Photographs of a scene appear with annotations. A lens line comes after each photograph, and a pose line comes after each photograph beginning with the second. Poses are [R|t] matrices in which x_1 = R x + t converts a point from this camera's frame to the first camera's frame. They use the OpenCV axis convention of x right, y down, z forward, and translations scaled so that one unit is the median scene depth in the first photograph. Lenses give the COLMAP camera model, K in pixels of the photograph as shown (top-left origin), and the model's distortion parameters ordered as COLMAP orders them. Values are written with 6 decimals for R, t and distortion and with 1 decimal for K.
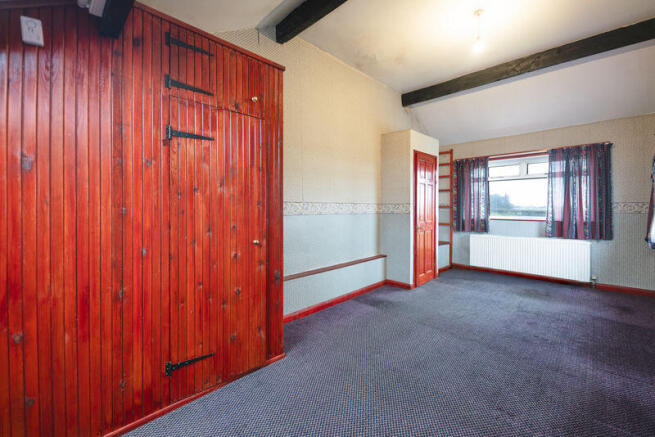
lens RADIAL K [[268.3, 0, 332.8], [0, 268.3, 205.3], [0, 0, 1]] dist [0.000357, -0.001532]
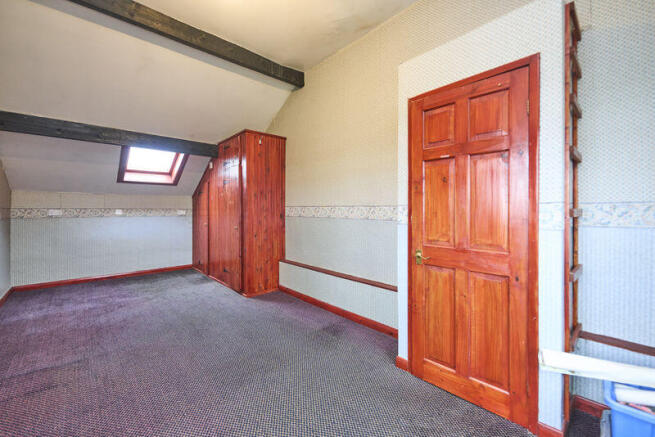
lens RADIAL K [[268.3, 0, 327.8], [0, 268.3, 212.3], [0, 0, 1]] dist [0.000357, -0.001532]
pose [[-0.047923, 0.000022, -0.998851, 0.908449], [-0.009640, 0.999953, 0.000484, 0.012805], [0.998804, 0.009653, -0.047921, 0.969915]]
